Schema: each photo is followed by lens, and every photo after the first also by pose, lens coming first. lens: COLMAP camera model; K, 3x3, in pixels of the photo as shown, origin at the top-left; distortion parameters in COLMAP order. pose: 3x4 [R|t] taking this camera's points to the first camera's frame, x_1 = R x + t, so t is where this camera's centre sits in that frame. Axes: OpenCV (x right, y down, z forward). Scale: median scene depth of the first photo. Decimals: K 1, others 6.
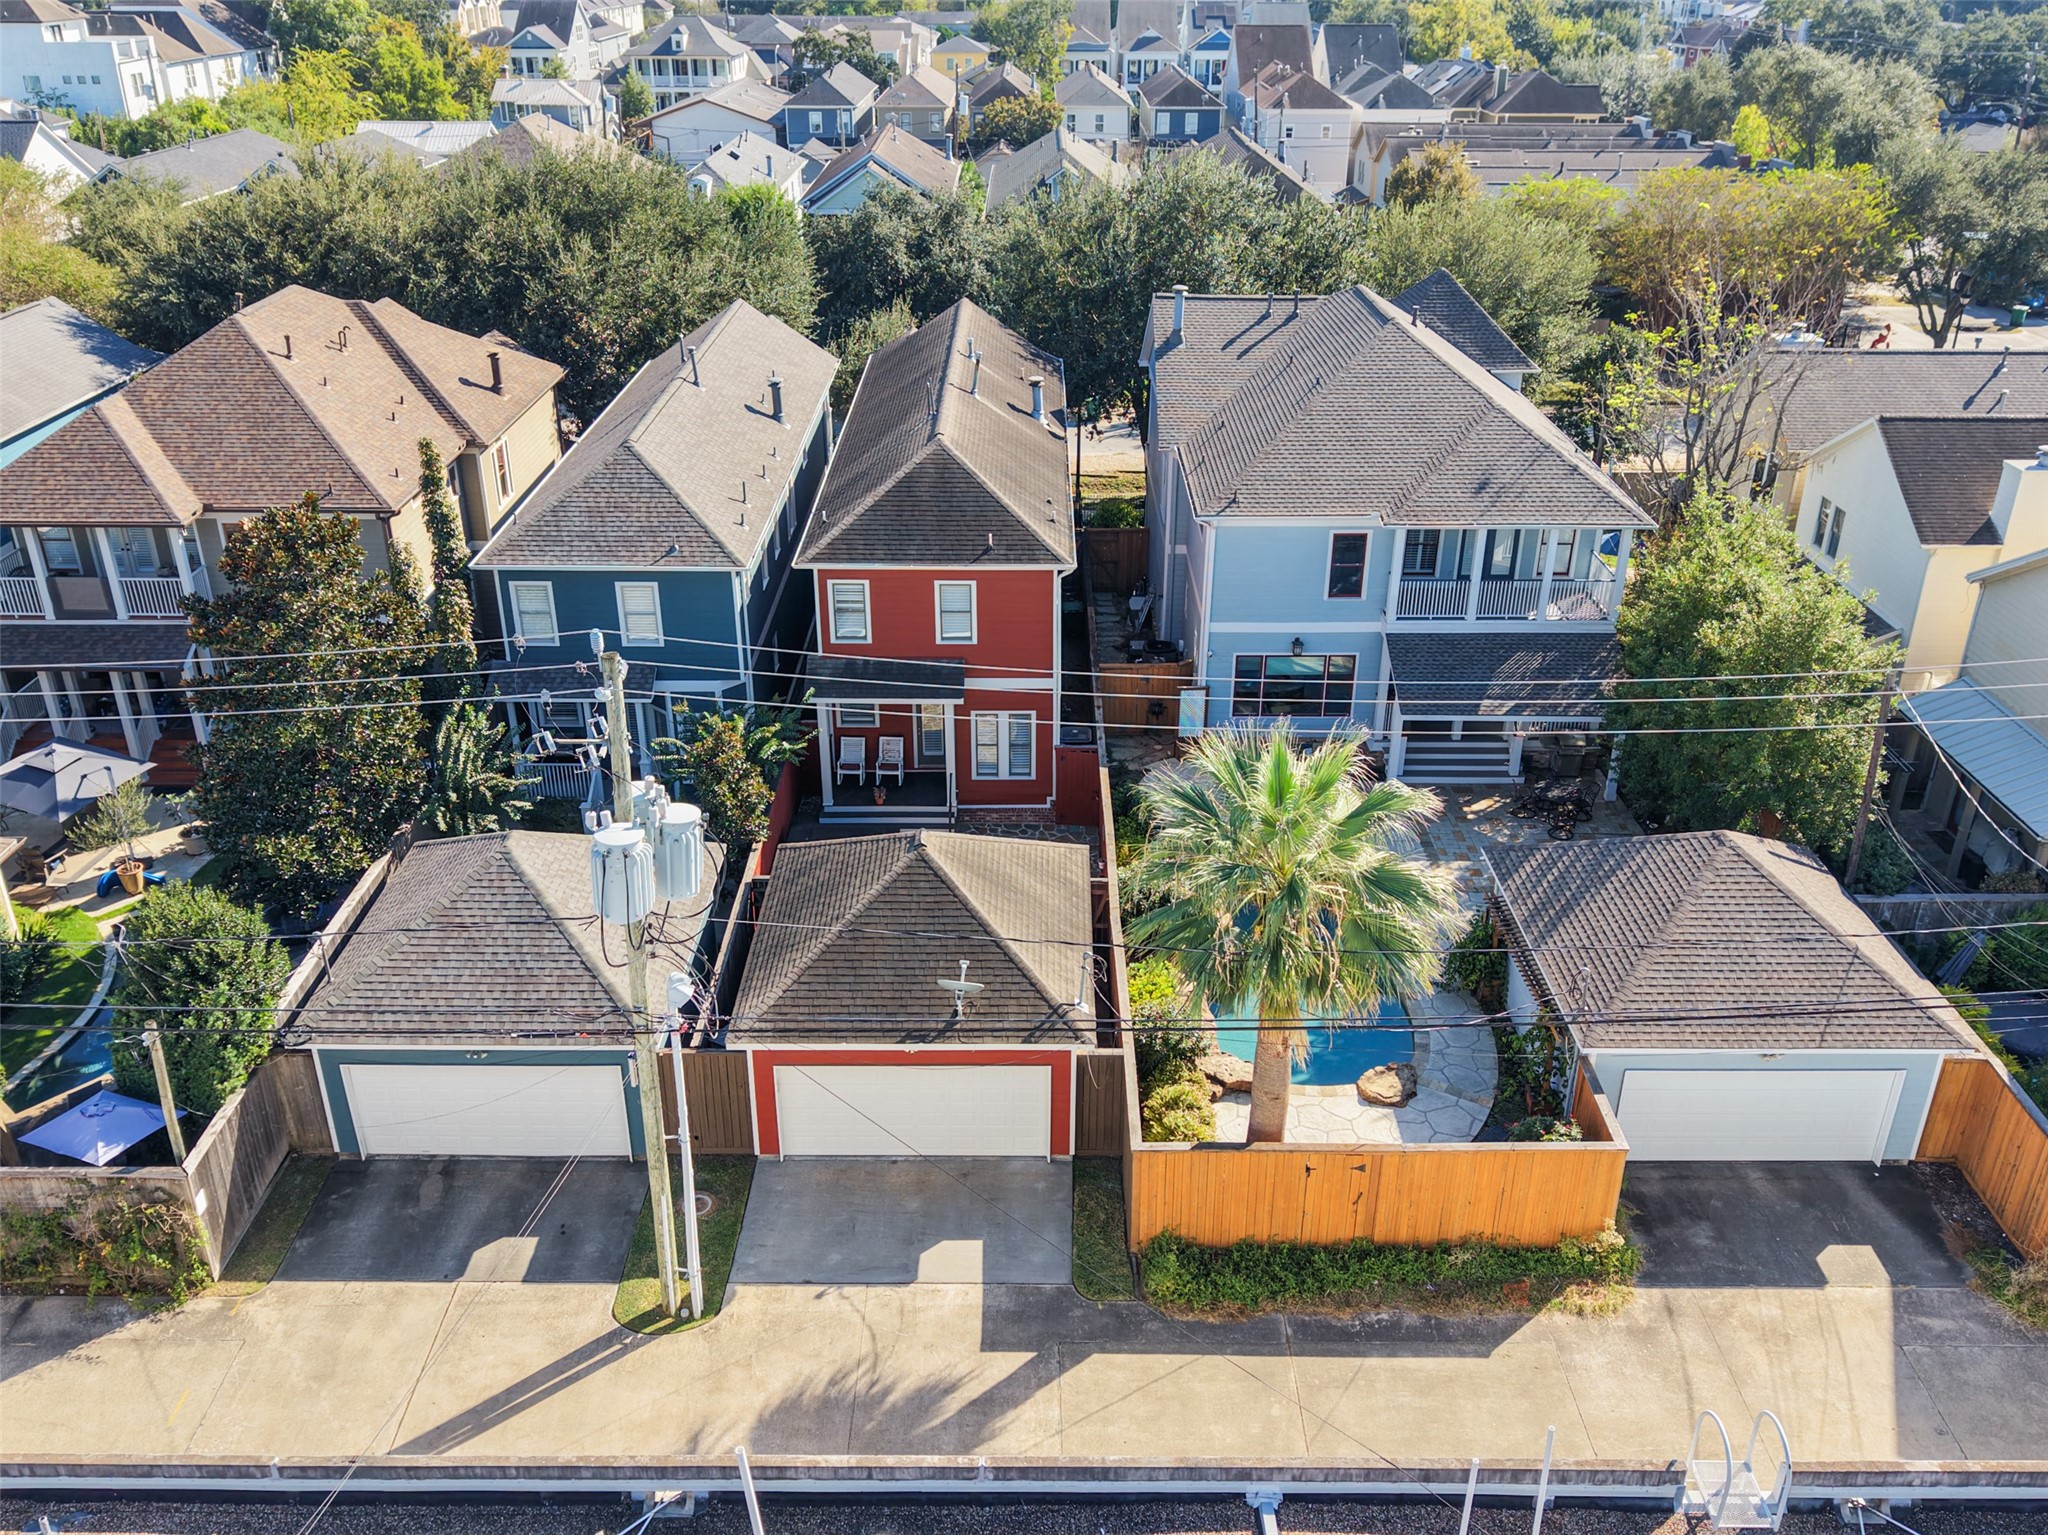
lens RADIAL K [[1686.0, 0, 1028.9], [0, 1686.0, 775.6], [0, 0, 1]] dist [0.029040, -0.034169]
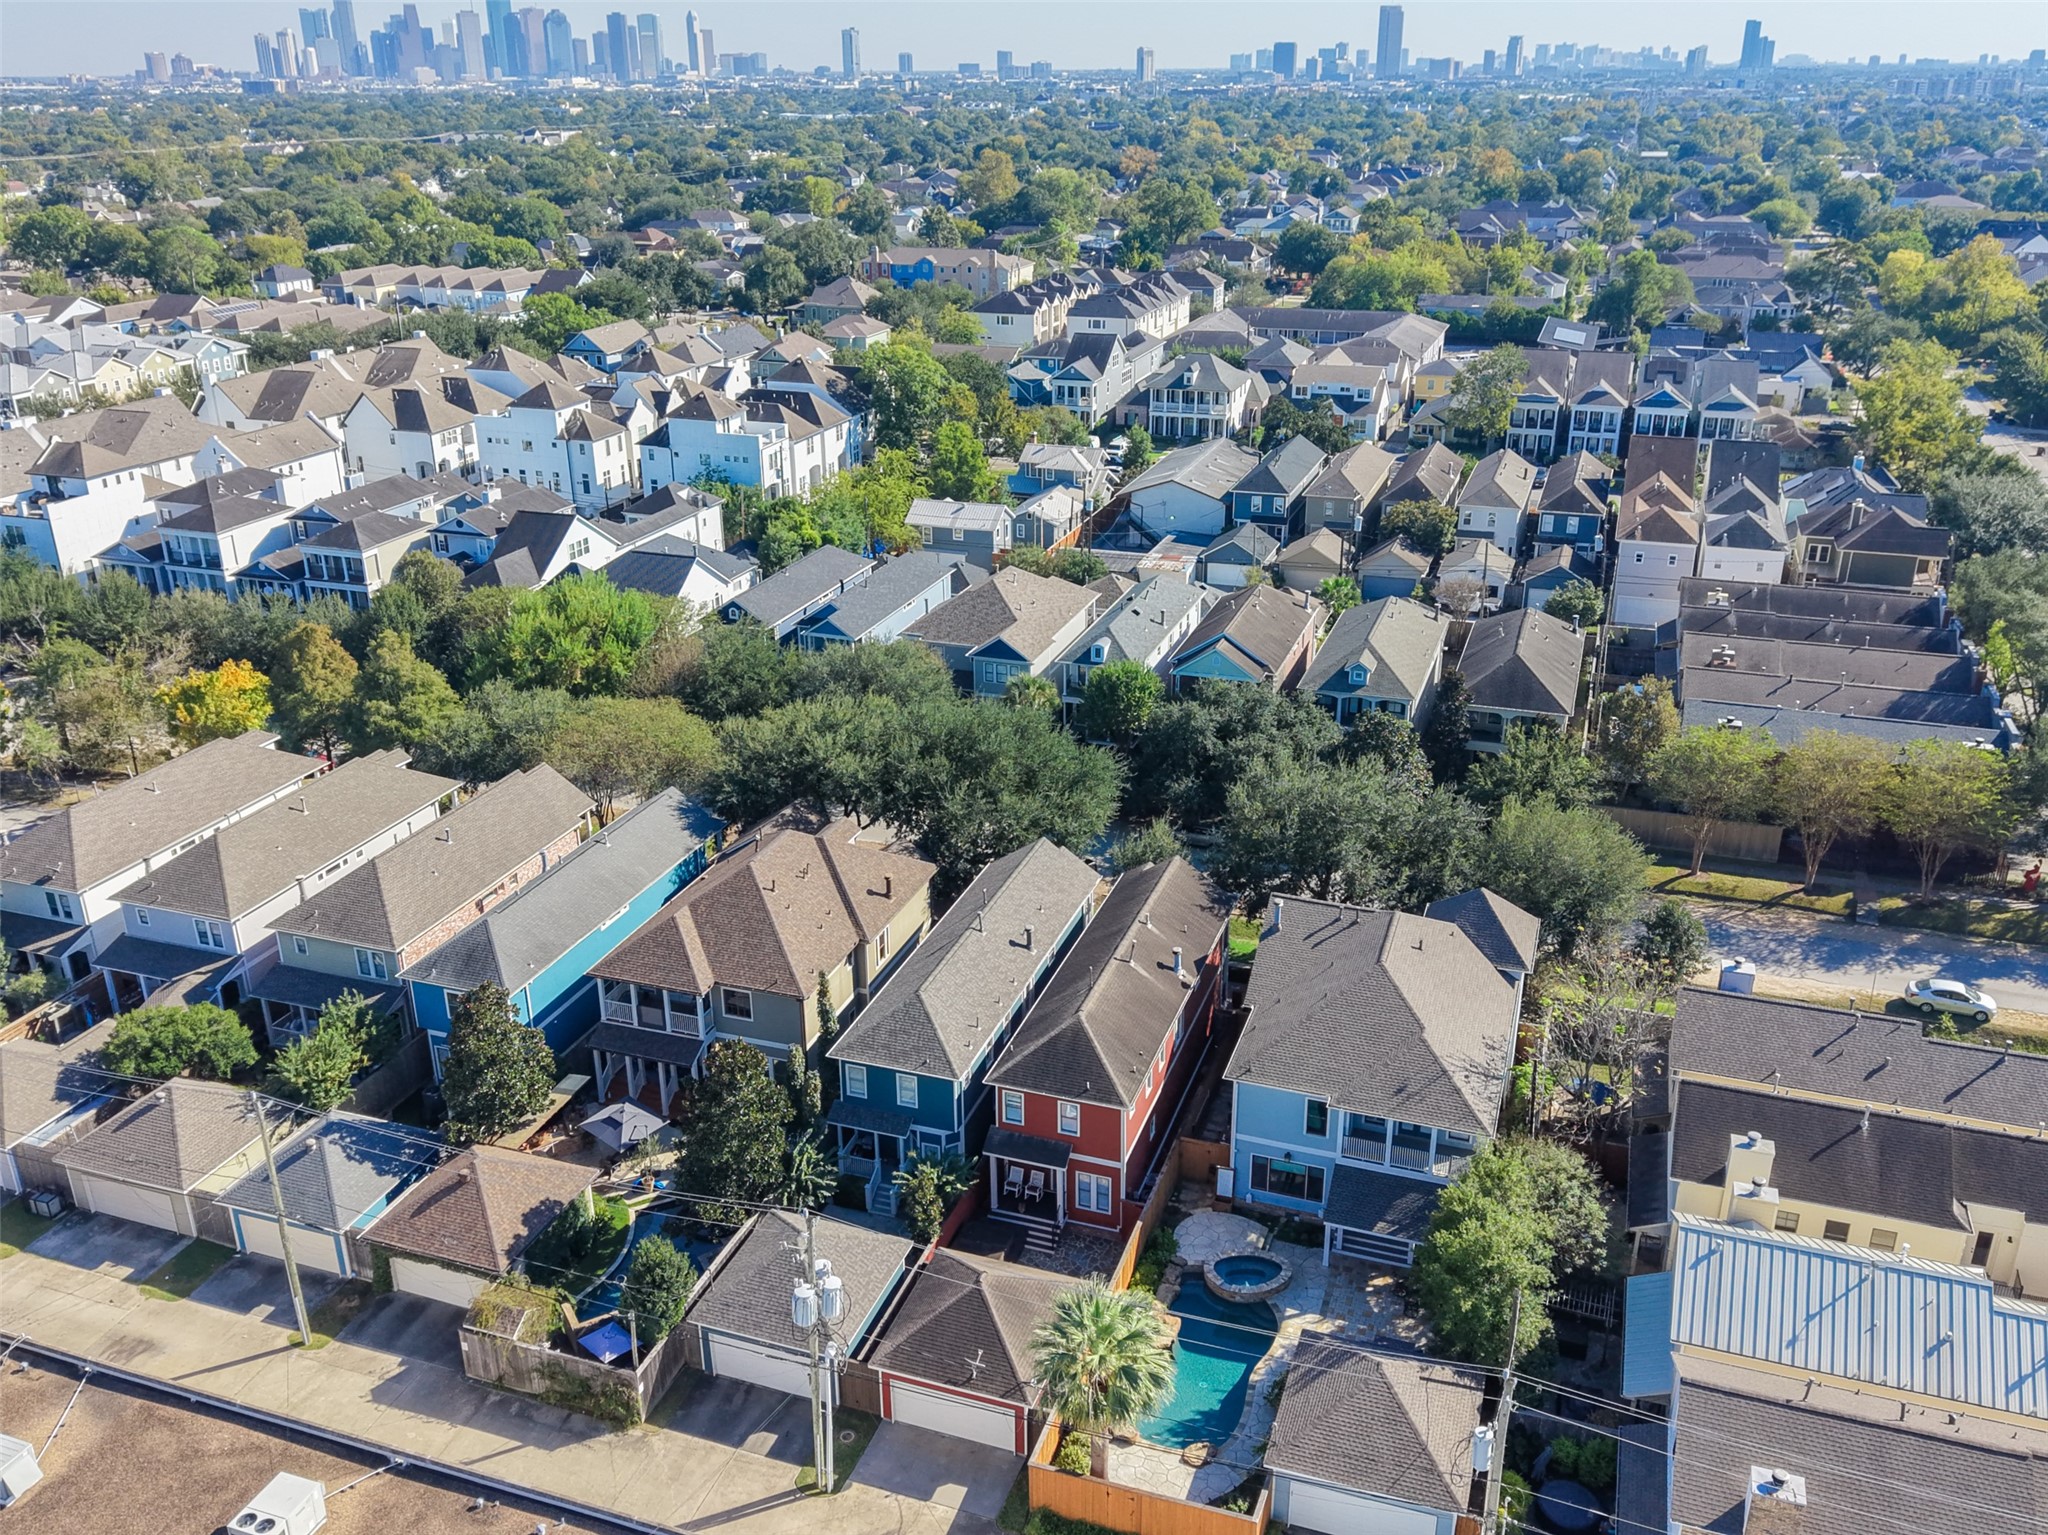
lens RADIAL K [[1686.0, 0, 1028.9], [0, 1686.0, 775.6], [0, 0, 1]] dist [0.029040, -0.034169]
pose [[0.944101, 0.119297, -0.307314, 0.461075], [-0.139827, 0.989126, -0.045590, -0.403620], [0.298534, 0.086013, 0.950515, -0.822396]]
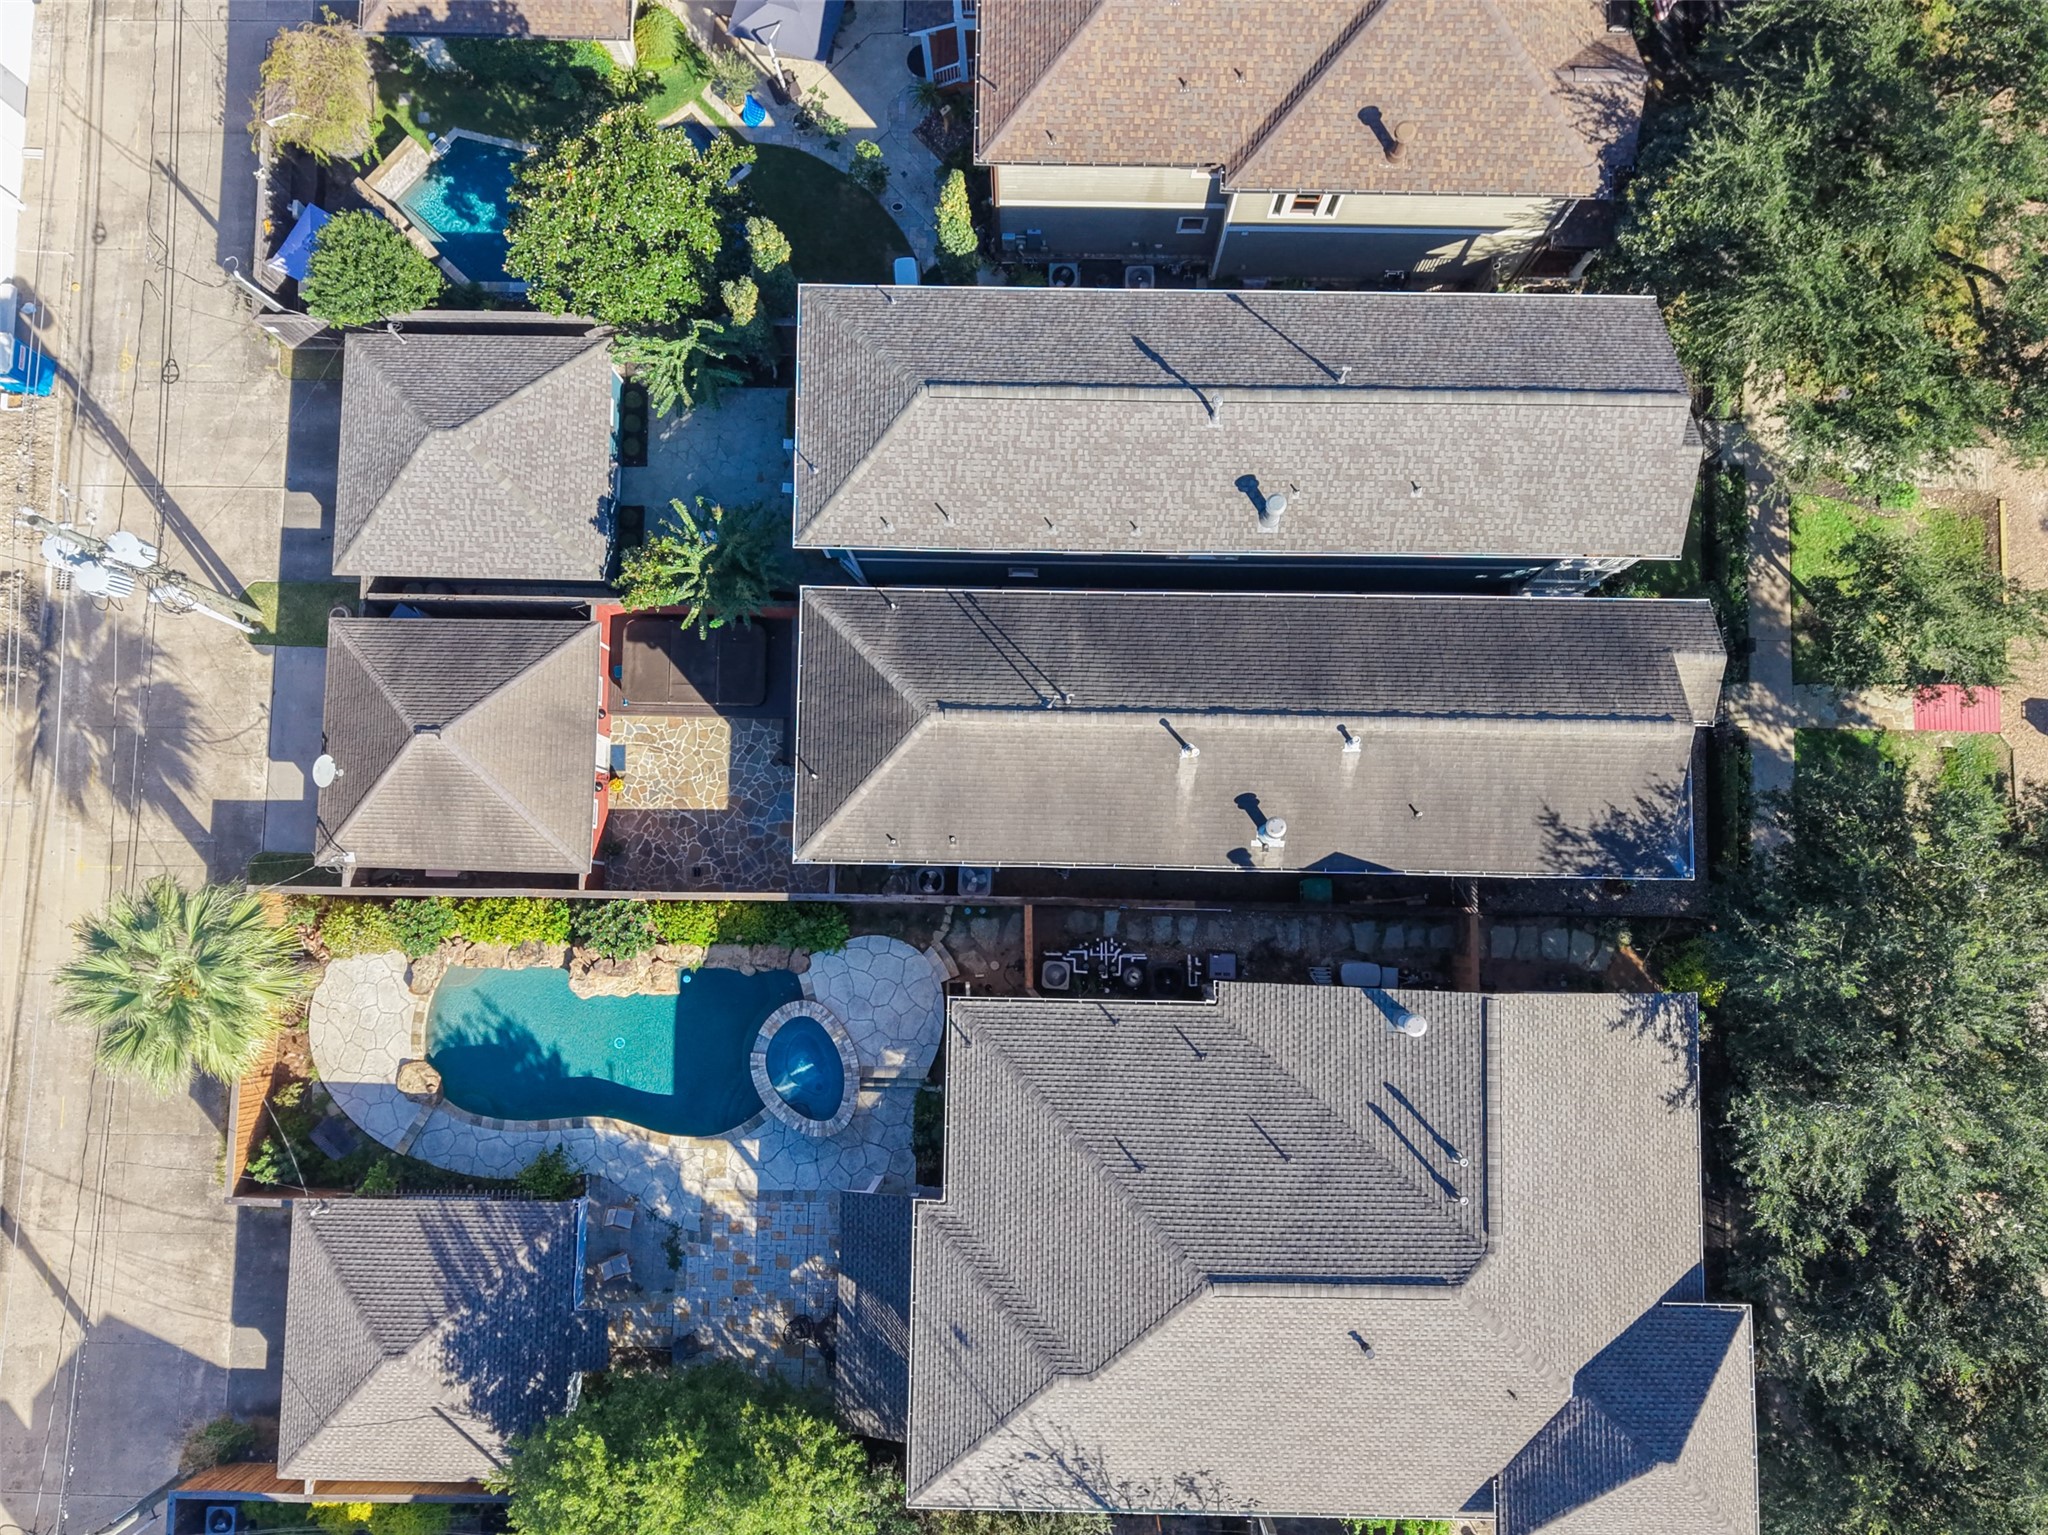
lens RADIAL K [[1686.0, 0, 1028.9], [0, 1686.0, 775.6], [0, 0, 1]] dist [0.029040, -0.034169]
pose [[-0.016765, 0.995202, -0.096394, 0.074015], [-0.446423, 0.078814, 0.891345, -1.154296], [0.894665, 0.057976, 0.442959, 0.715680]]
